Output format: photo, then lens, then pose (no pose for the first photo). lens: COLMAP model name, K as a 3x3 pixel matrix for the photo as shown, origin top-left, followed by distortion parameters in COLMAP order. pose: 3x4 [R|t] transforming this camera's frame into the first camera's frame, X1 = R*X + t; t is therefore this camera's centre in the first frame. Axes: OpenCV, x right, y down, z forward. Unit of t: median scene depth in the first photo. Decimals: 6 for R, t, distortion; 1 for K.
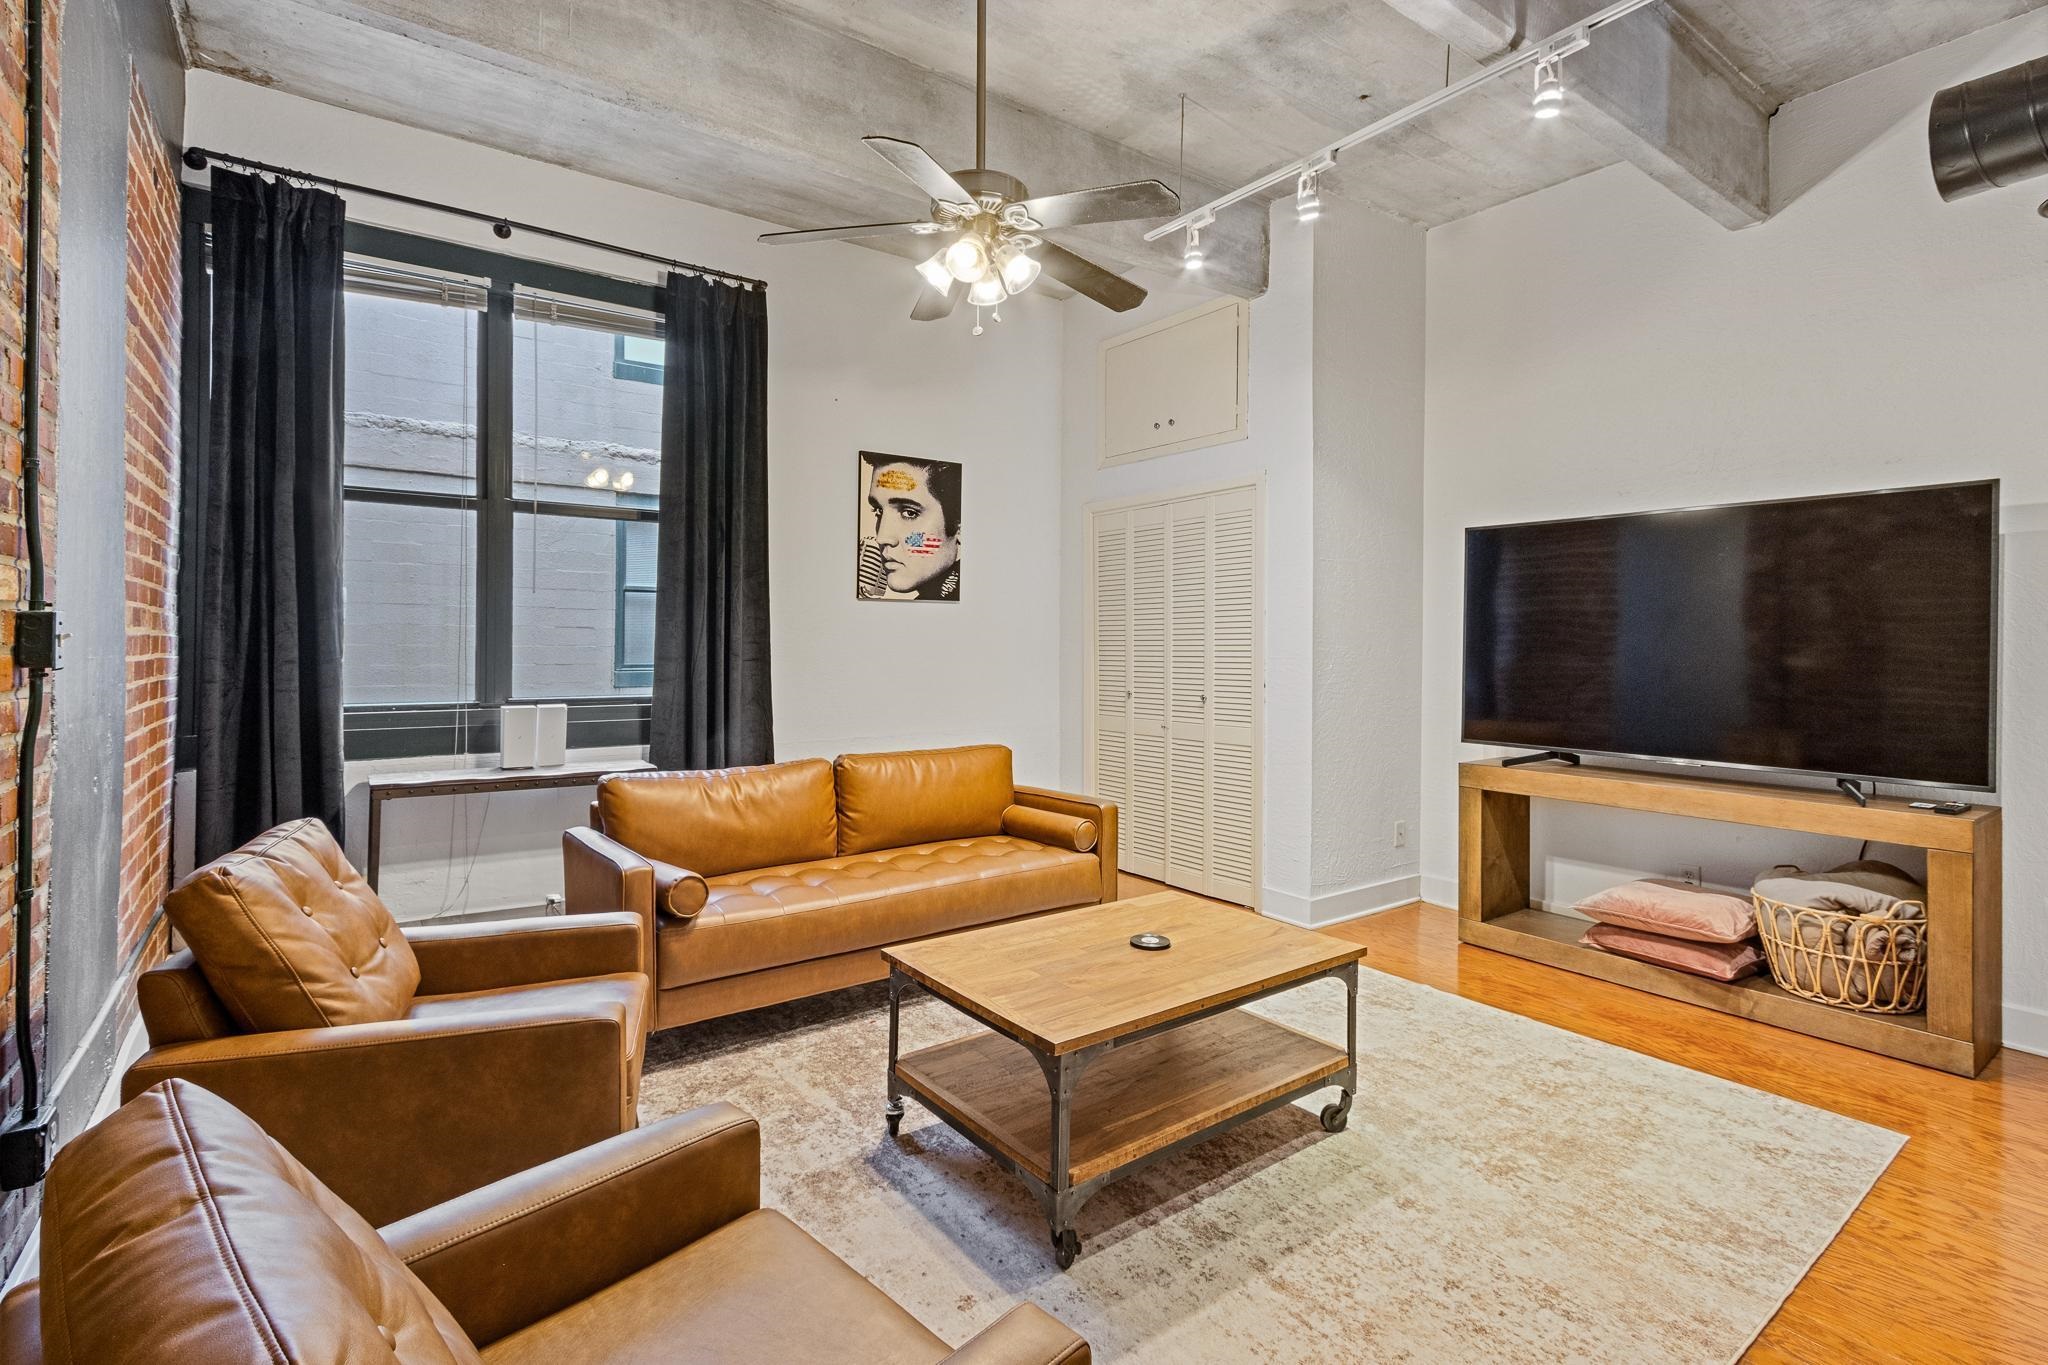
lens RADIAL K [[964.9, 0, 998.6], [0, 964.9, 639.6], [0, 0, 1]] dist [0.010065, -0.004537]
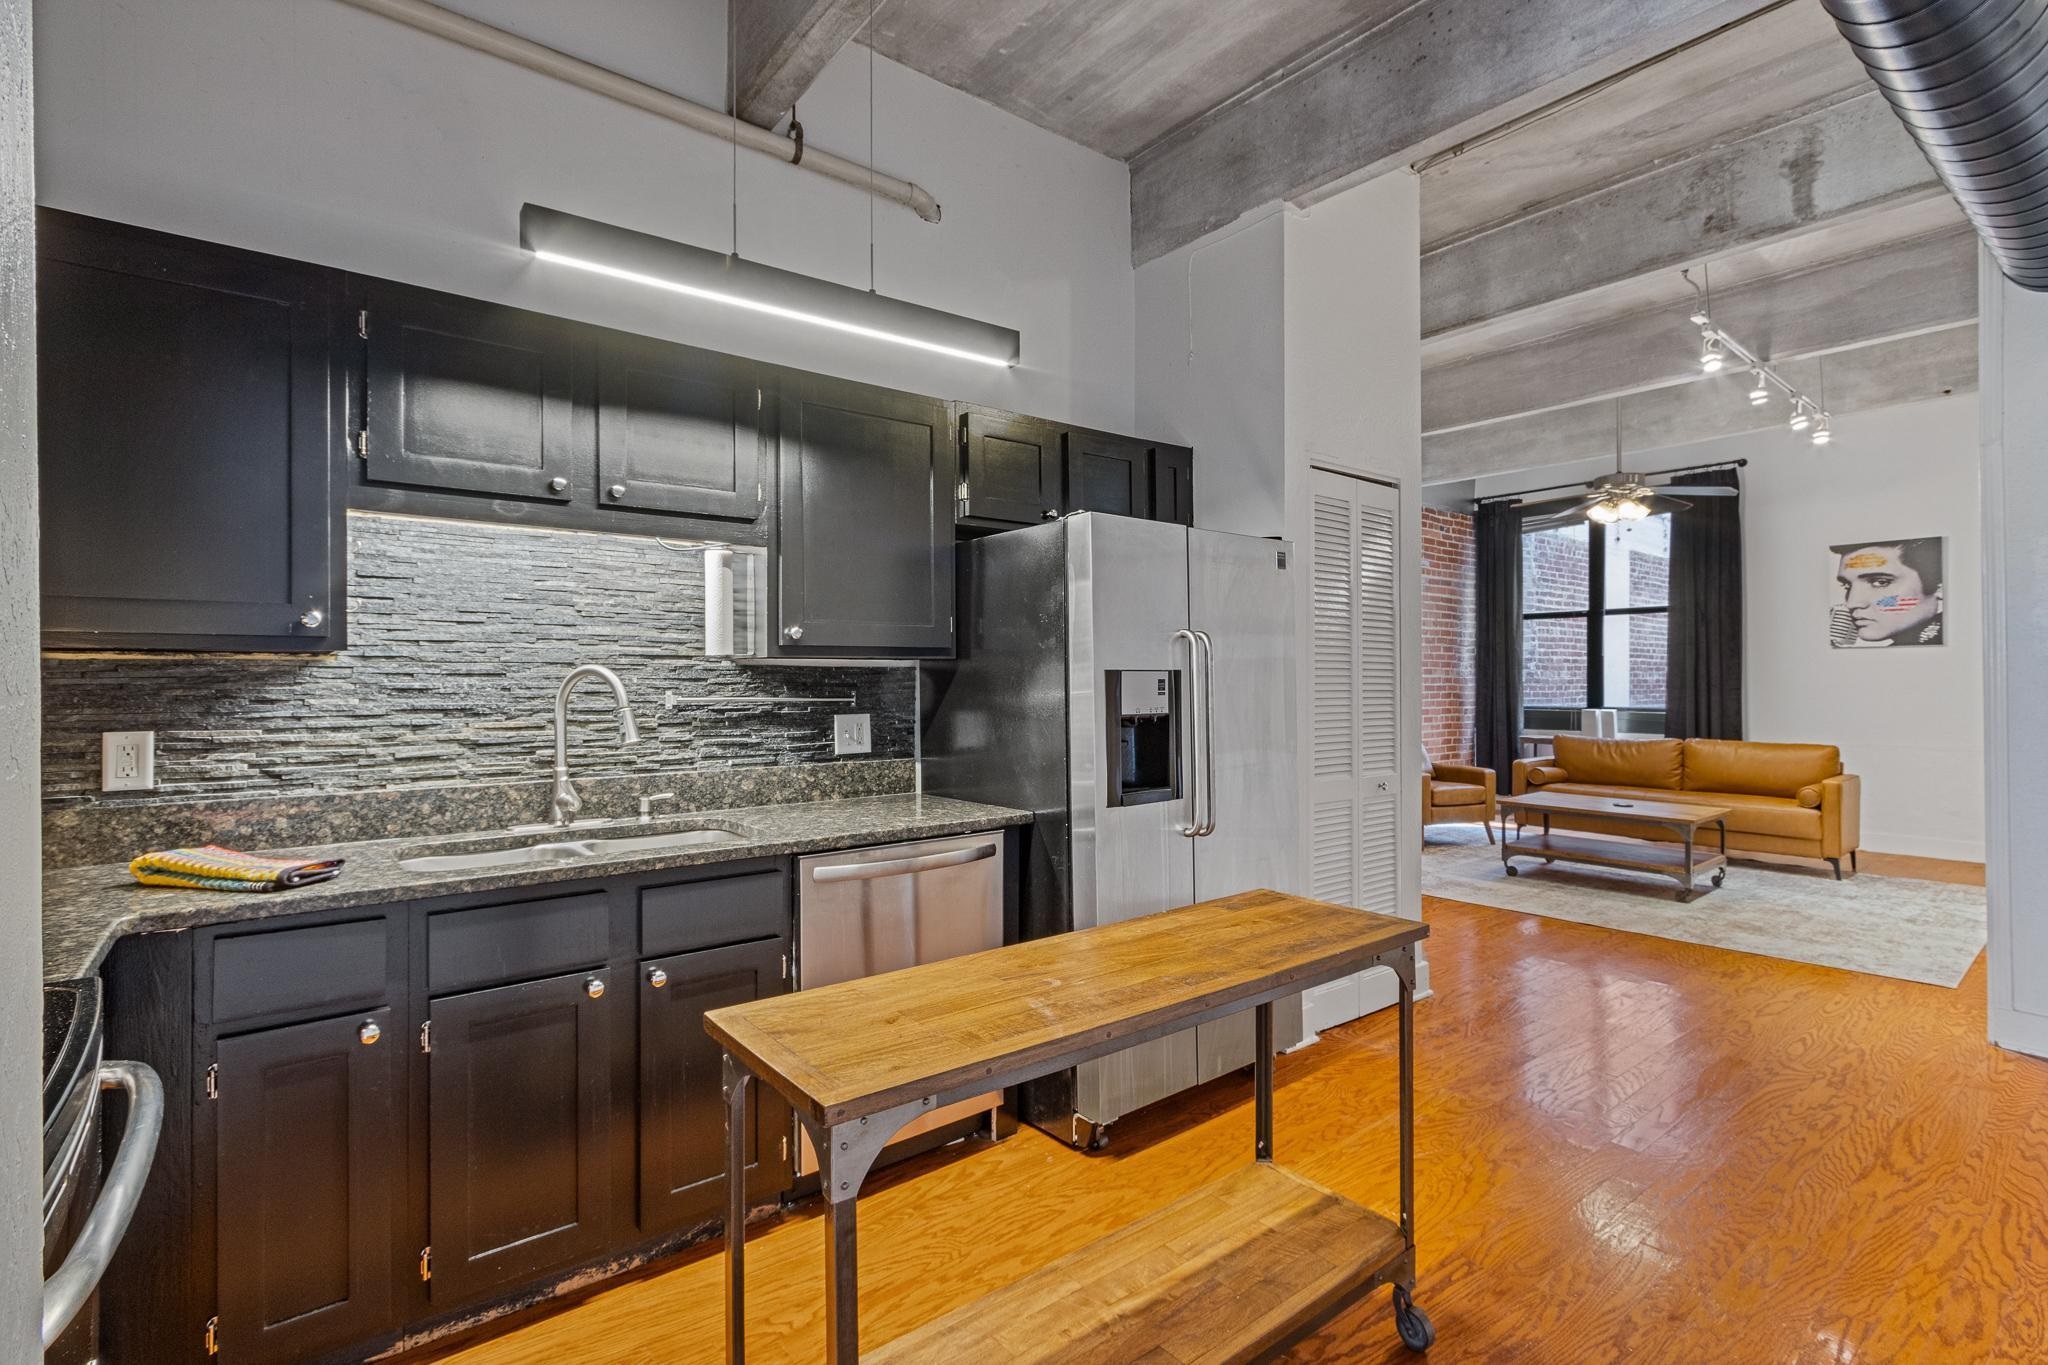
lens RADIAL K [[964.9, 0, 1010.2], [0, 964.9, 679.2], [0, 0, 1]] dist [0.010065, -0.004537]
pose [[0.055732, -0.003071, -0.998441, 1.210606], [0.007436, 0.999969, -0.002661, -0.000634], [0.998418, -0.007277, 0.055753, -0.303372]]
